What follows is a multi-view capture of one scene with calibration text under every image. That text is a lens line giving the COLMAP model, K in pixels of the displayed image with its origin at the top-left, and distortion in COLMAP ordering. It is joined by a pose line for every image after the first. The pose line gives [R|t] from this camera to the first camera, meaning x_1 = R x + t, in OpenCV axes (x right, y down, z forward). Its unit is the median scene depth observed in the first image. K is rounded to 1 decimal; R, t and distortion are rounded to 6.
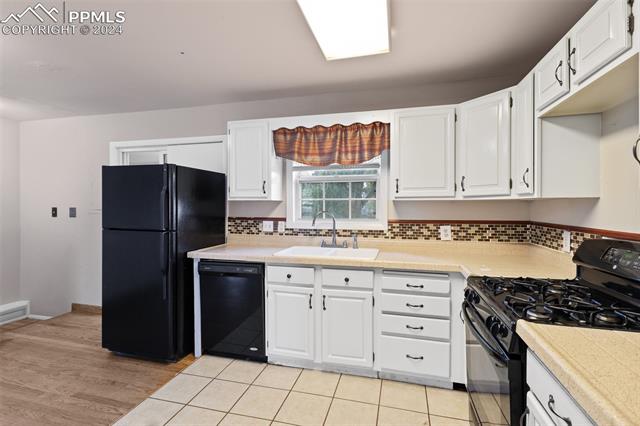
lens RADIAL K [[307.1, 0, 323.5], [0, 307.1, 210.0], [0, 0, 1]] dist [0.006259, 0.001245]
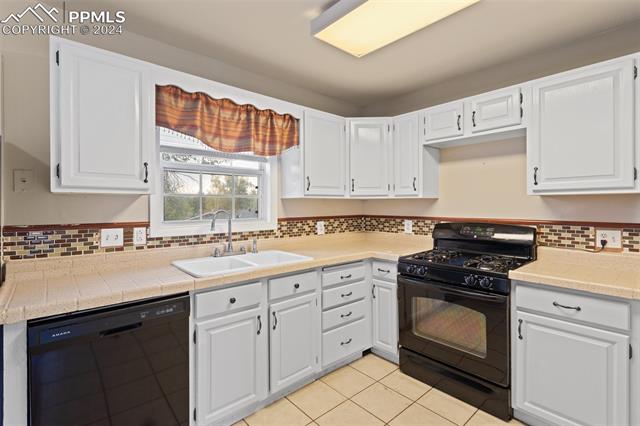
lens RADIAL K [[307.1, 0, 322.9], [0, 307.1, 207.8], [0, 0, 1]] dist [0.006259, 0.001245]
pose [[0.545522, -0.009211, 0.838046, -0.537989], [0.013588, 0.999905, 0.002145, -0.000885], [-0.837986, 0.010217, 0.545595, 0.383840]]
